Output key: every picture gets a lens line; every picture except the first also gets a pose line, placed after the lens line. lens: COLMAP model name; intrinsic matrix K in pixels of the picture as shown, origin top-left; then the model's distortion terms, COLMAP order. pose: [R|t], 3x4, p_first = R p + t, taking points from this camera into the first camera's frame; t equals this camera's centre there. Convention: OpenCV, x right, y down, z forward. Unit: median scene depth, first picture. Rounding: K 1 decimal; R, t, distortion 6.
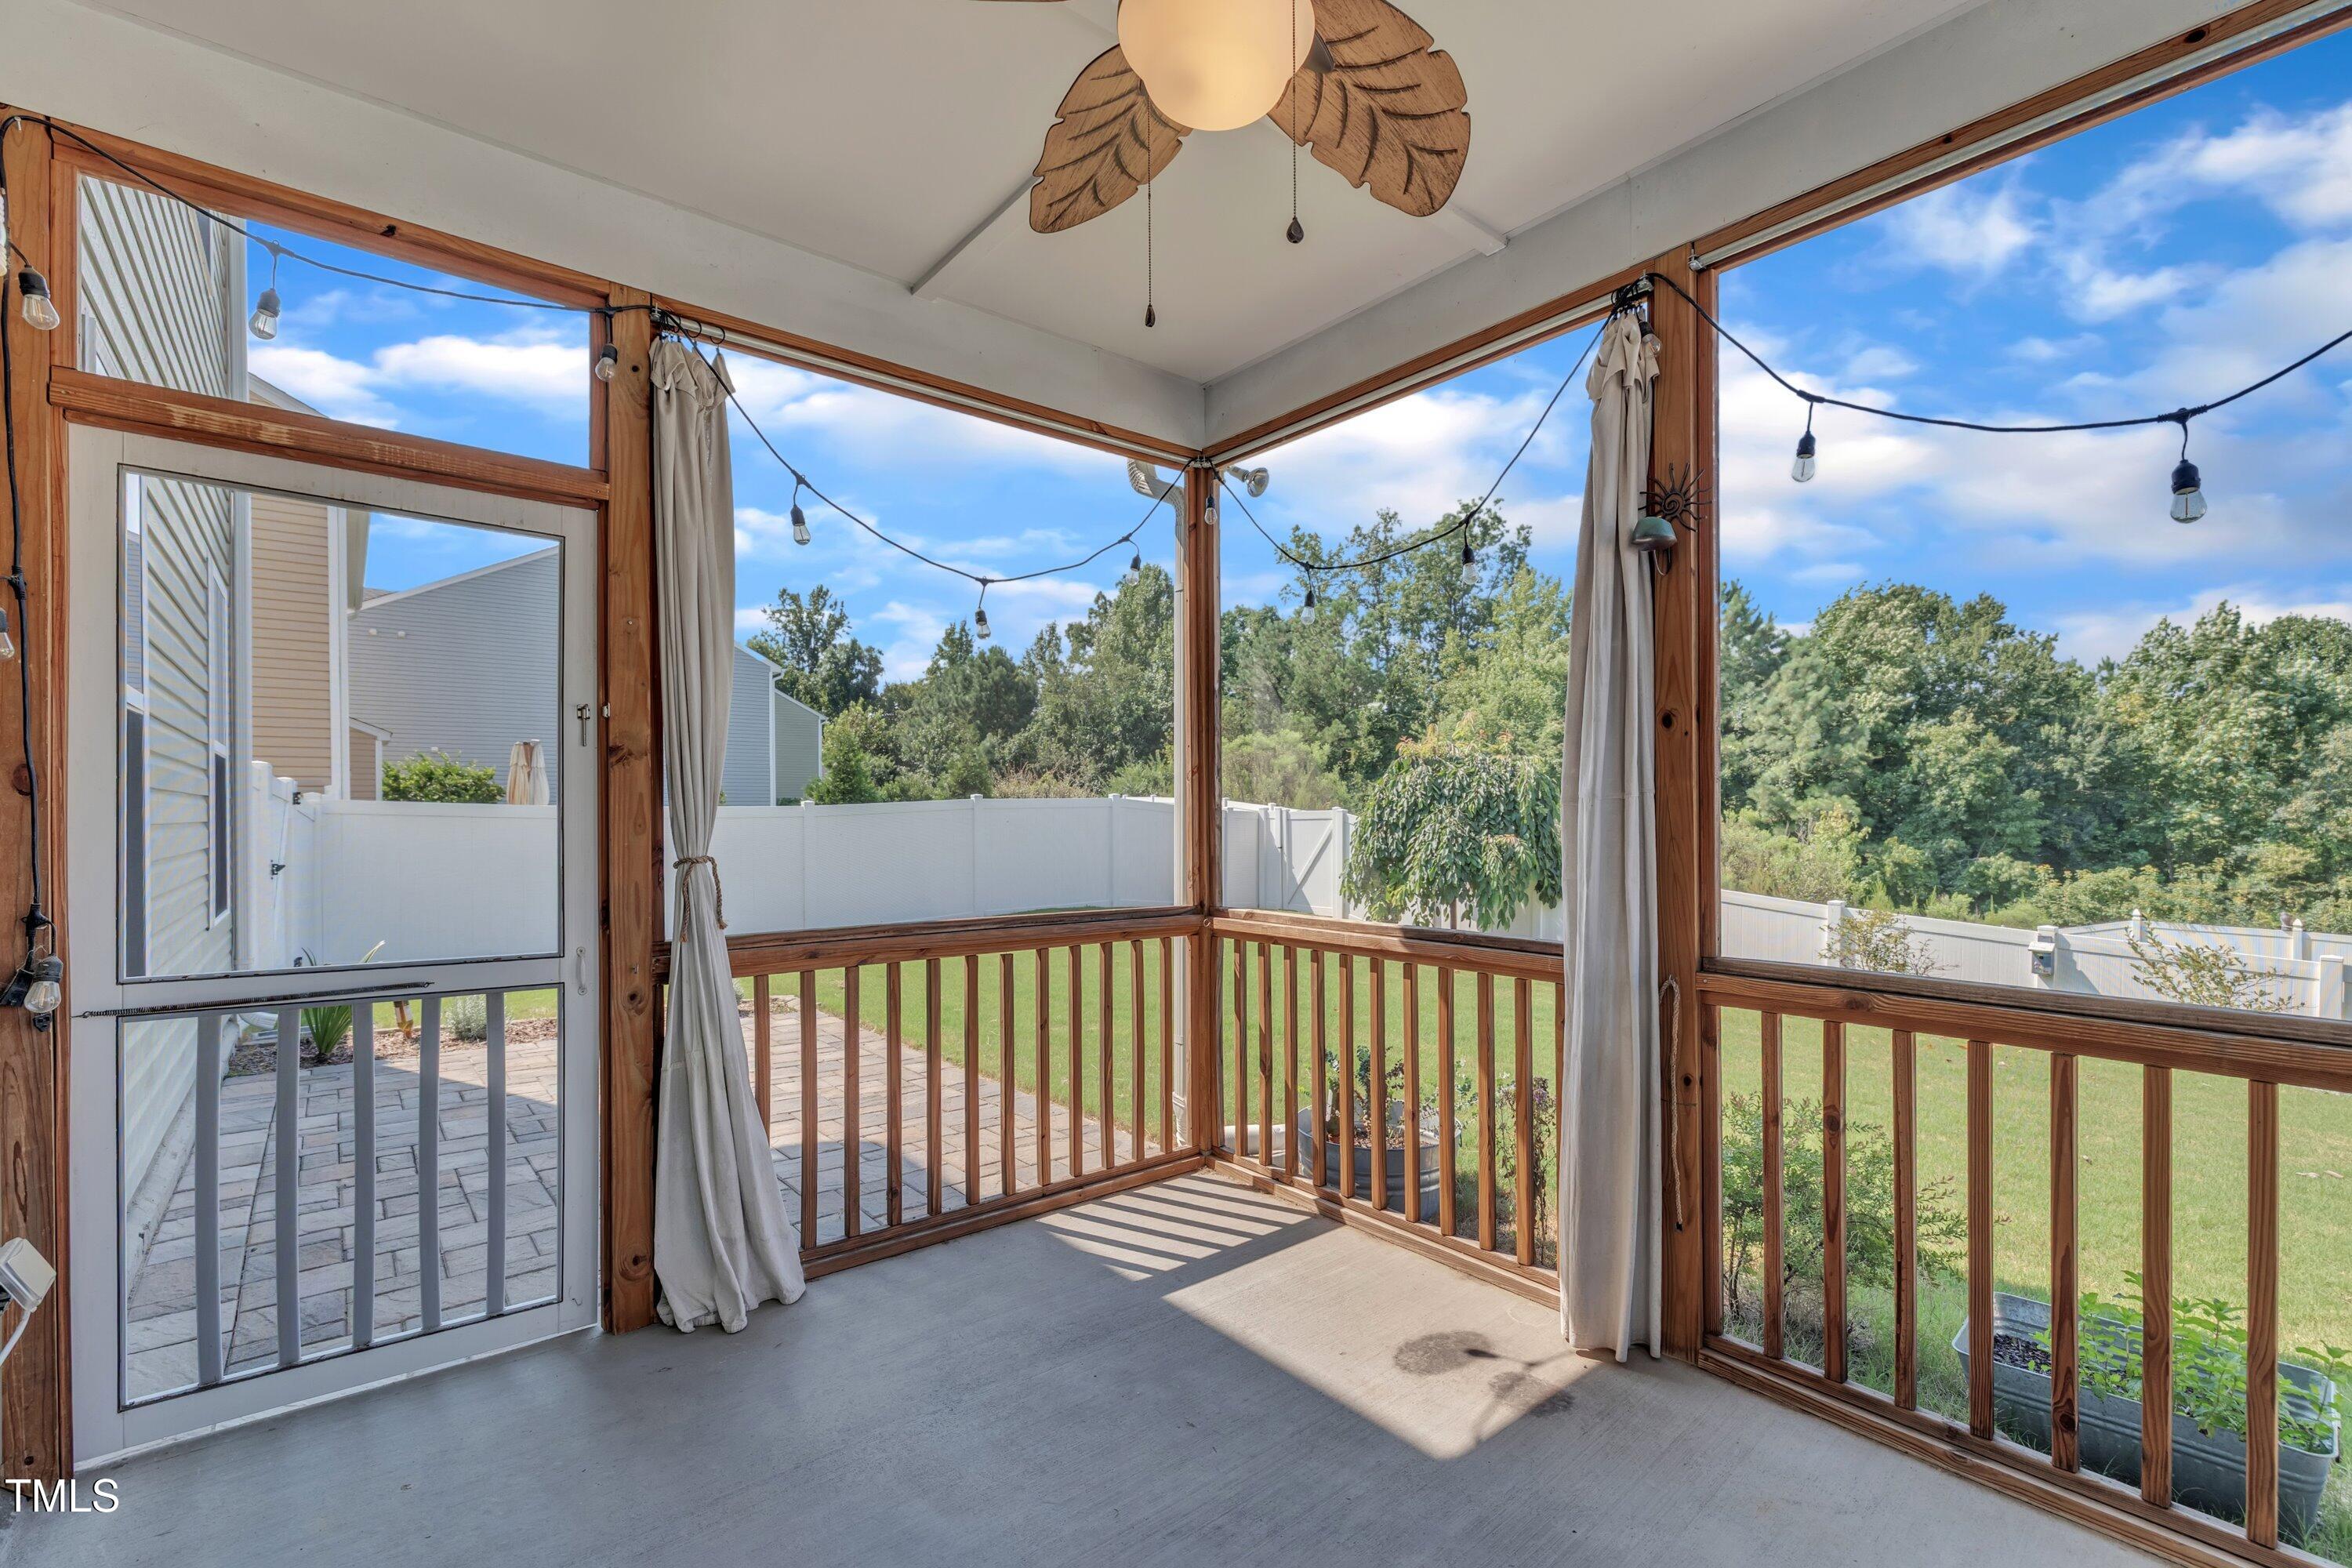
lens RADIAL K [[1024.4, 0, 1174.0], [0, 1024.4, 823.8], [0, 0, 1]] dist [0.002814, 0.000146]
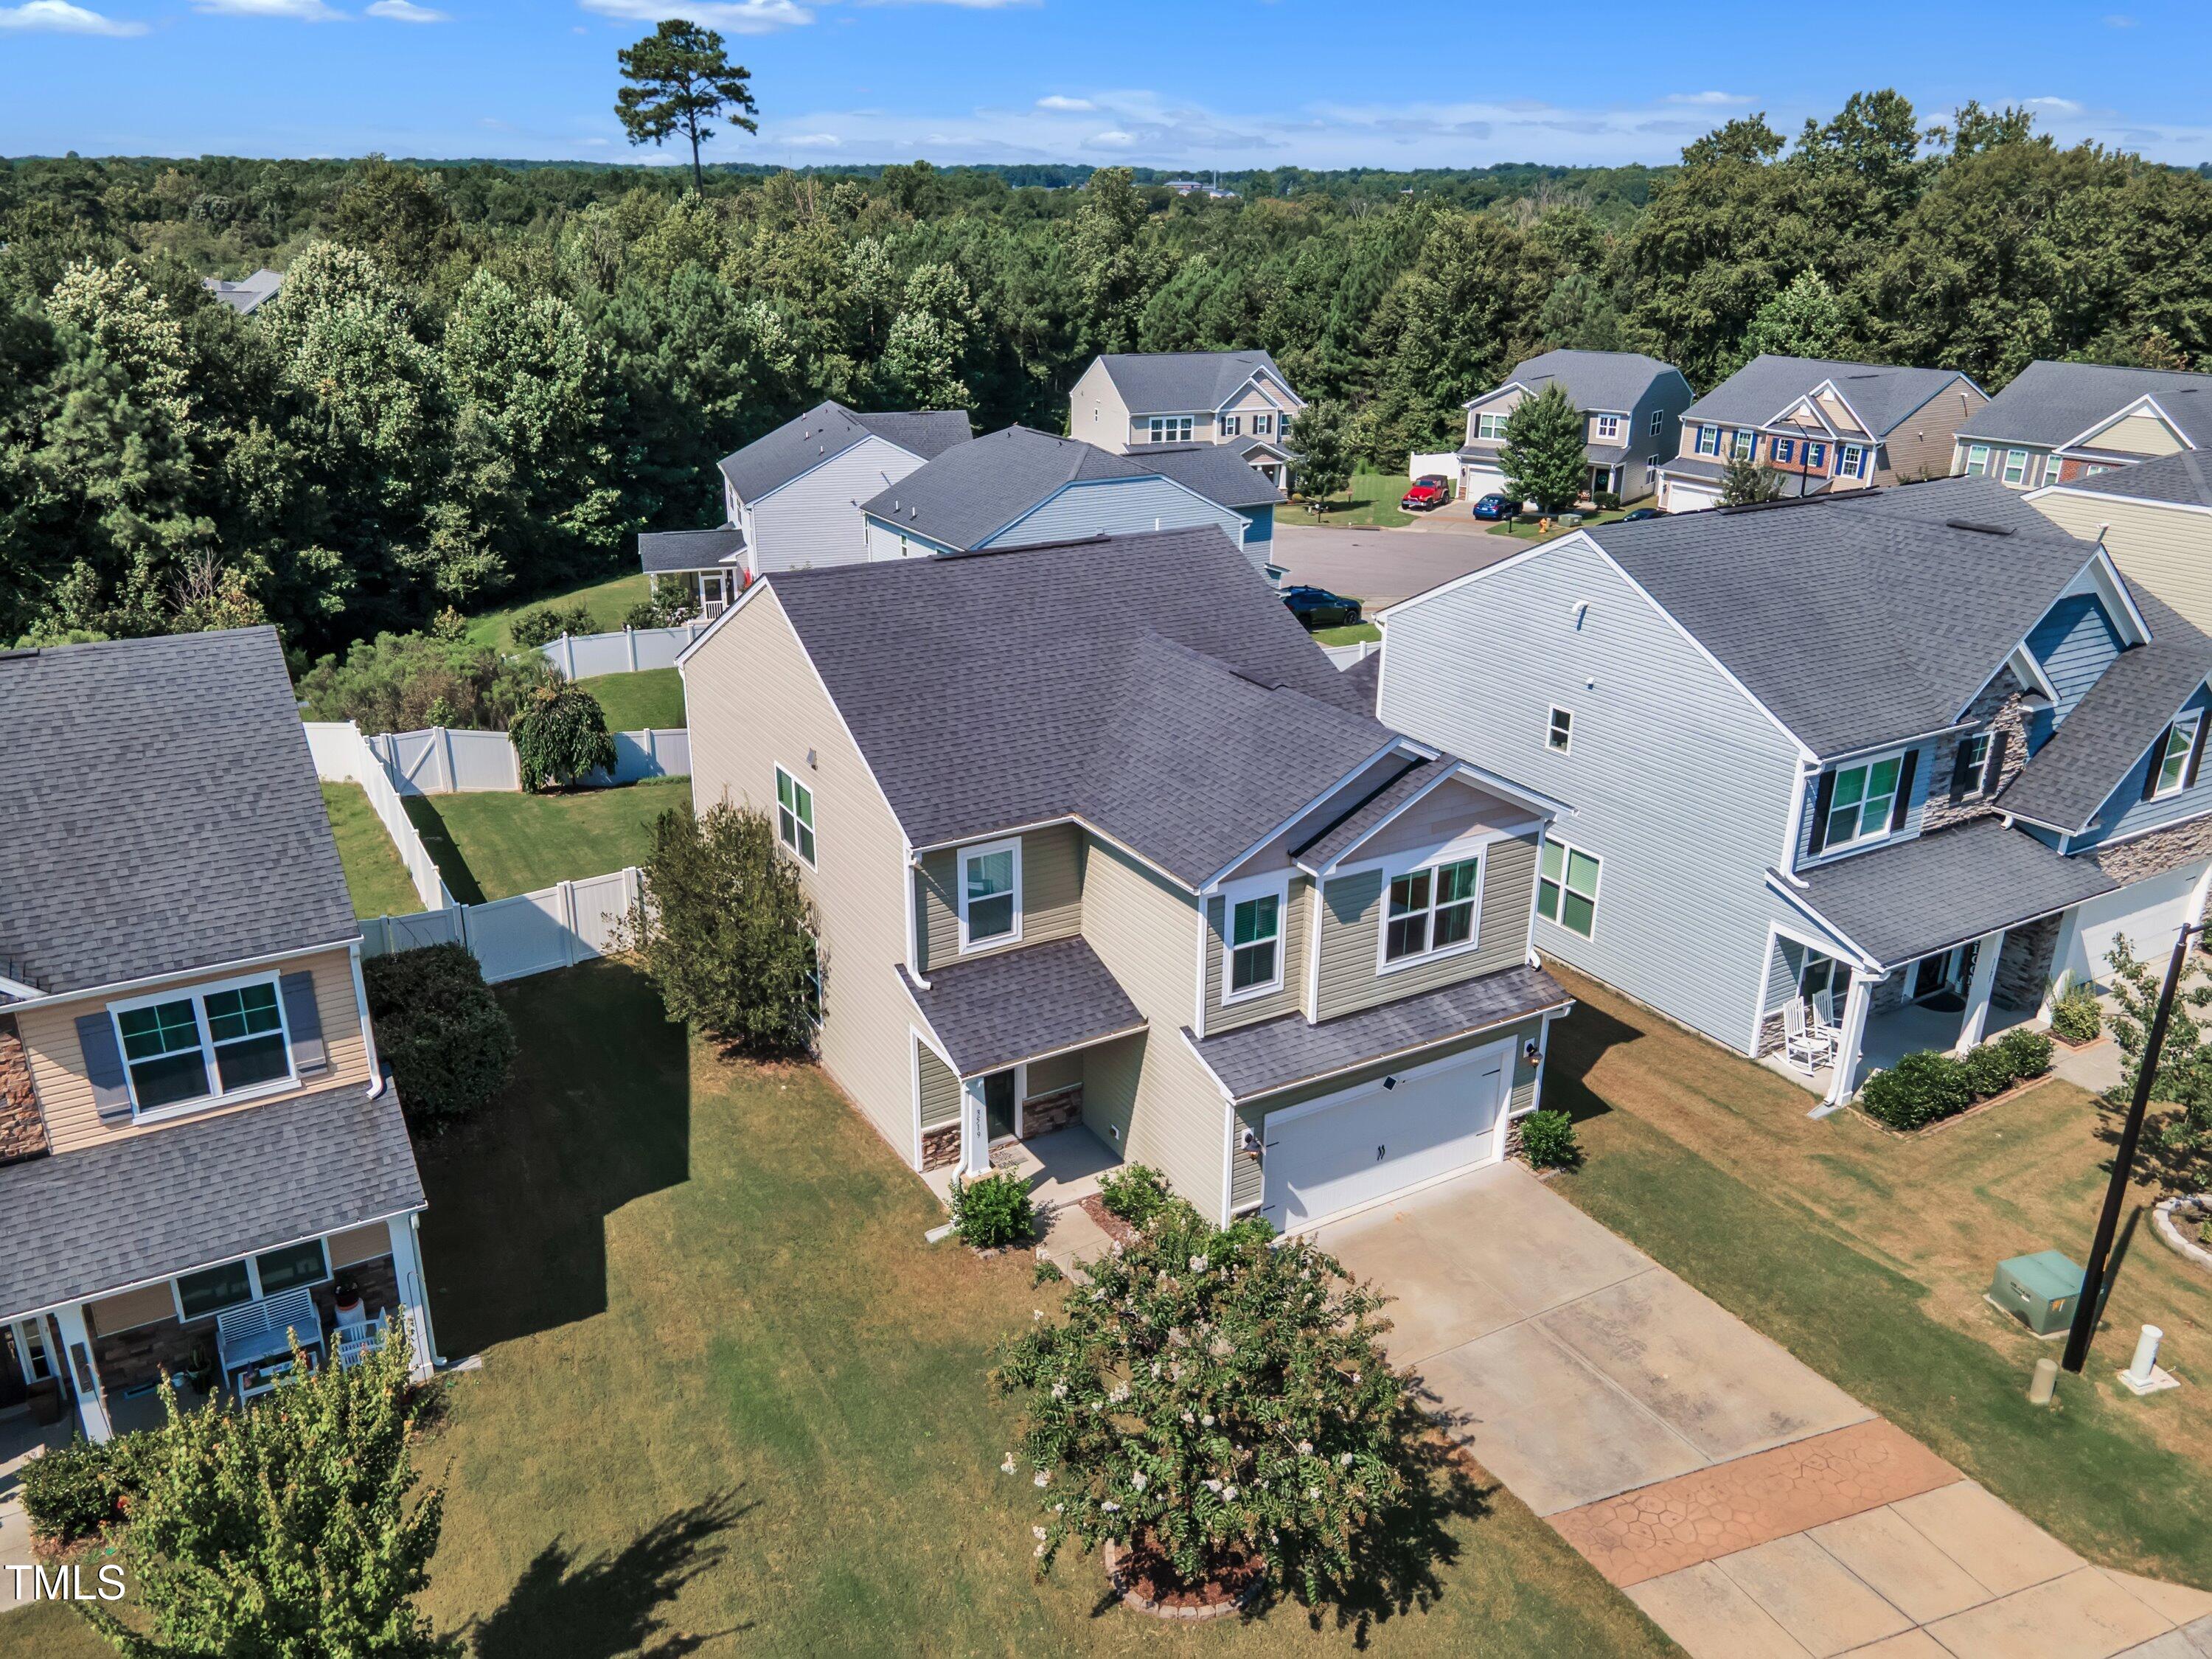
lens RADIAL K [[1675.5, 0, 1106.0], [0, 1675.5, 829.5], [0, 0, 1]] dist [0.013068, 0.008734]
pose [[0.173605, -0.356119, 0.918173, -0.959815], [0.007128, 0.932760, 0.360429, -0.365964], [-0.984790, -0.056028, 0.164470, -0.251163]]
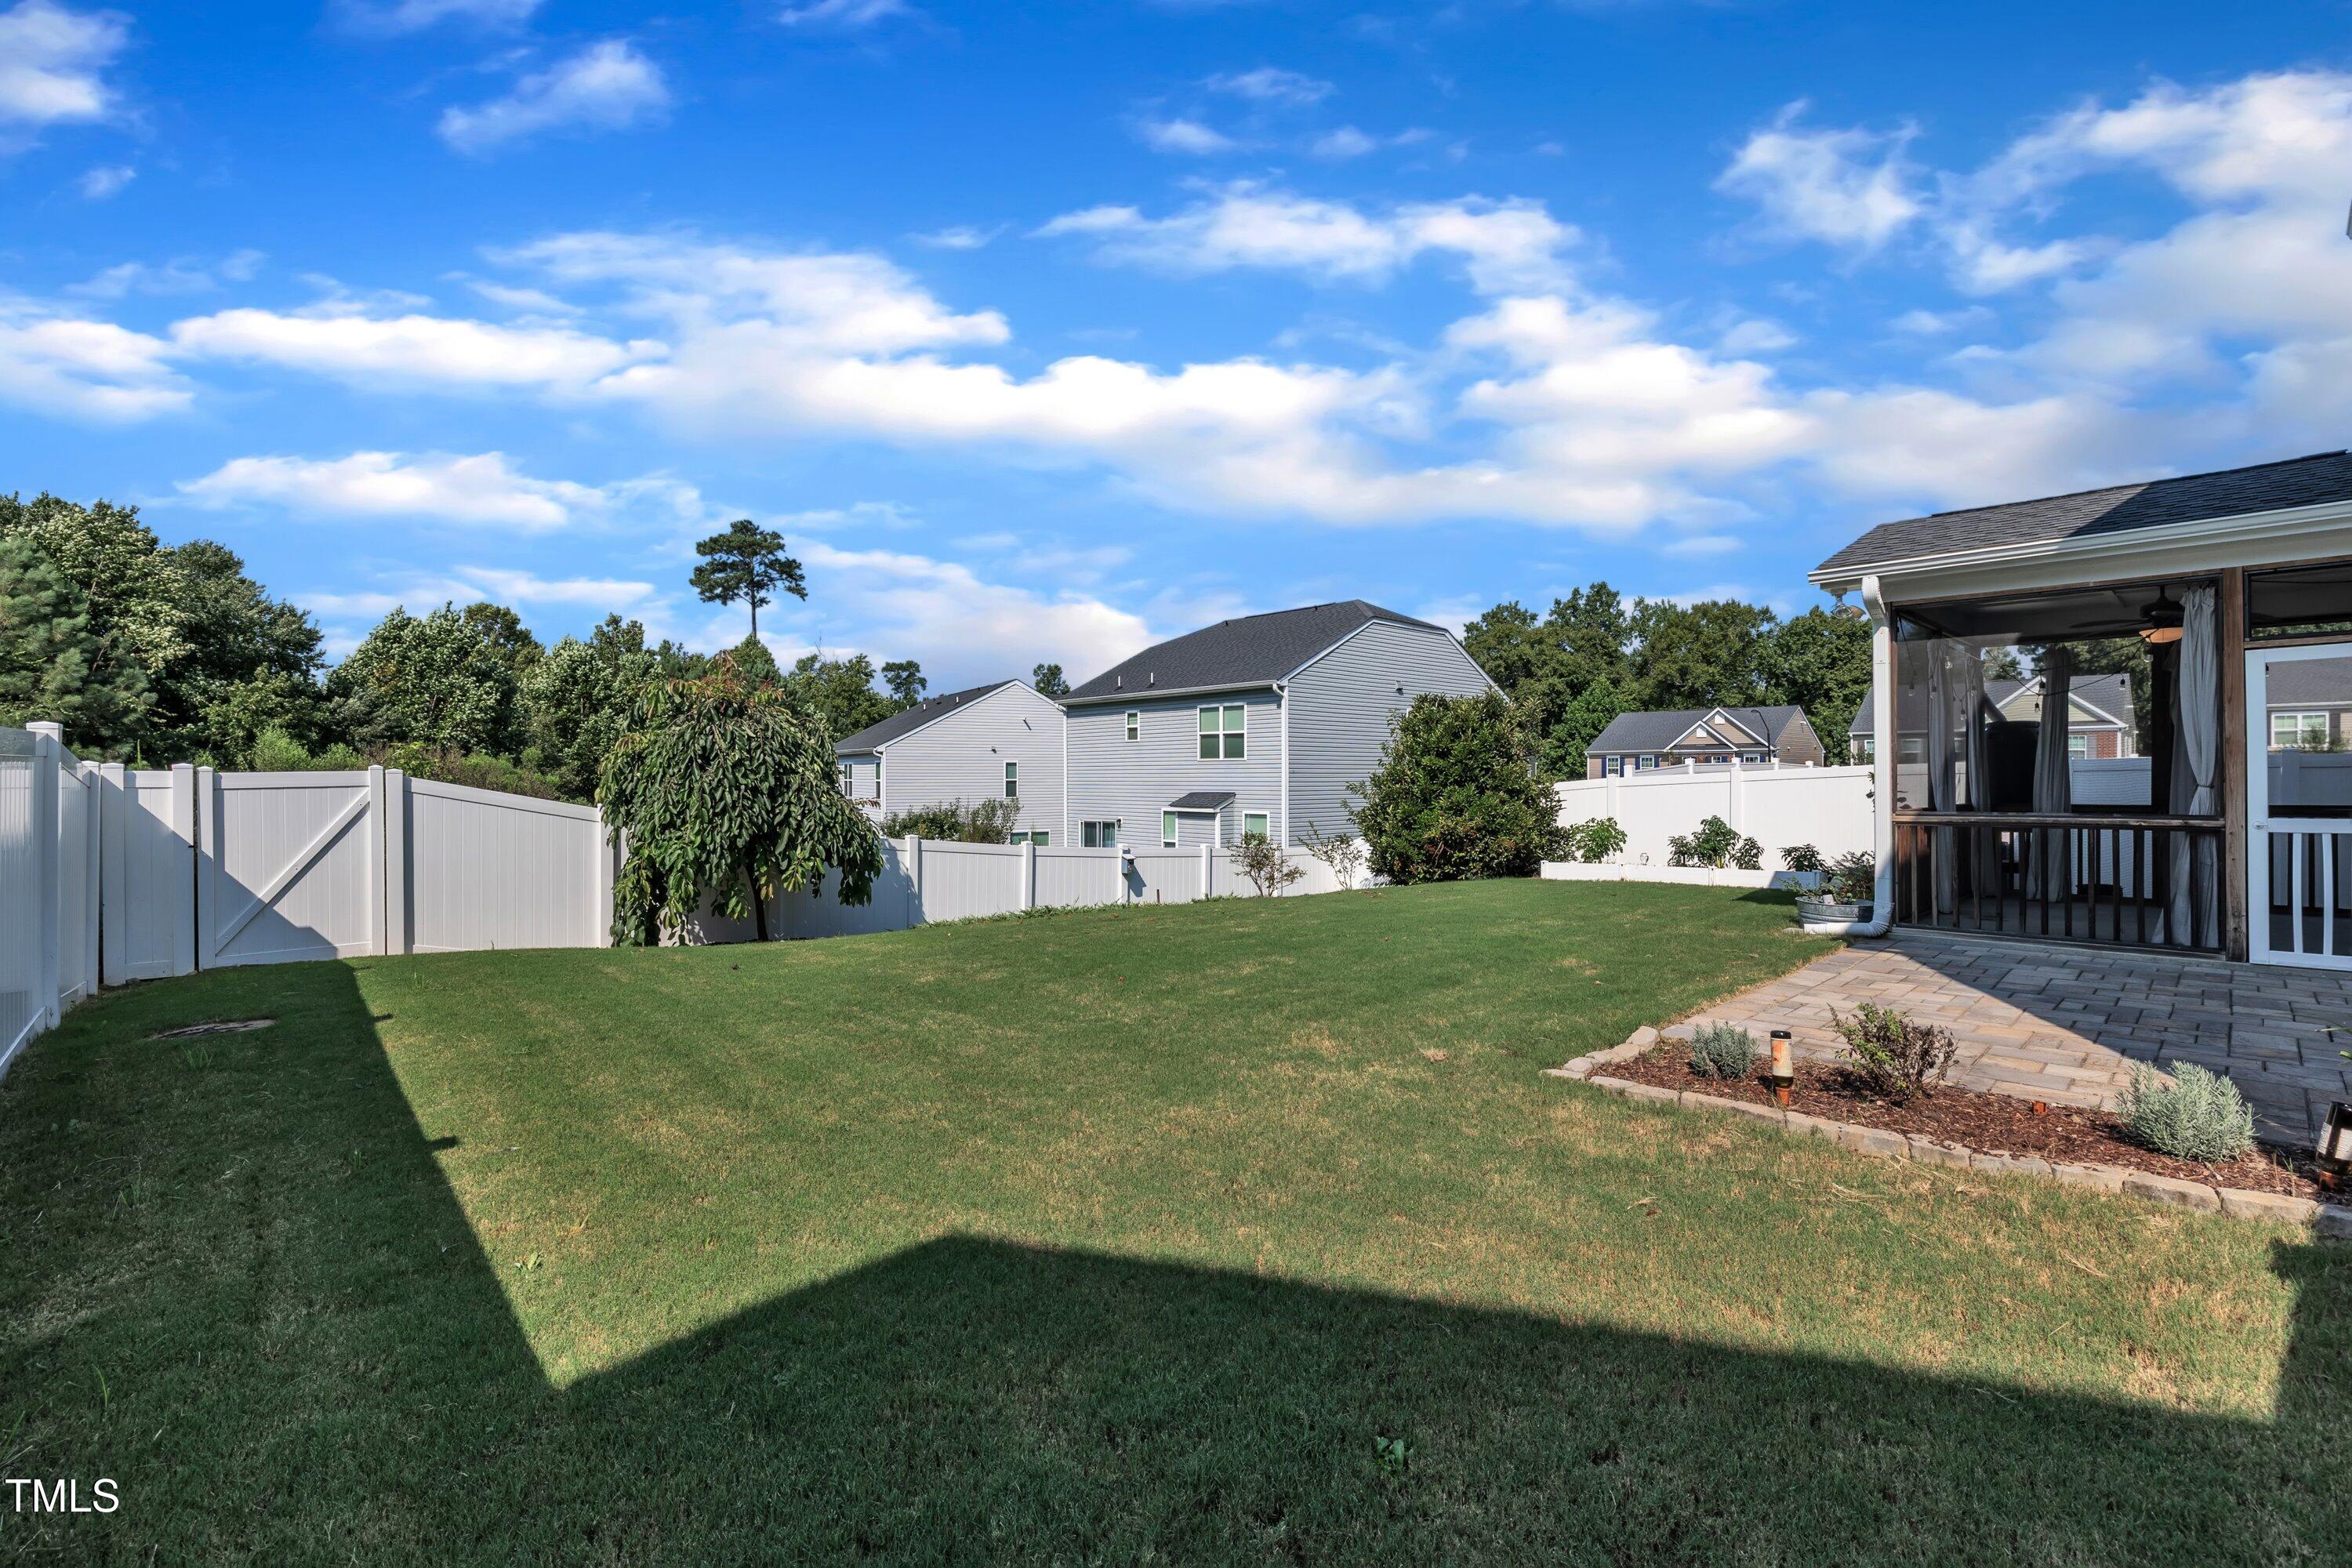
lens RADIAL K [[1001.8, 0, 1176.0], [0, 1001.8, 784.0], [0, 0, 1]] dist [0.002700, 0.000175]
pose [[-0.052393, -0.006835, 0.998603, -0.188042], [0.013936, 0.999874, 0.007575, -0.002096], [-0.998529, 0.014314, -0.052291, 0.228043]]
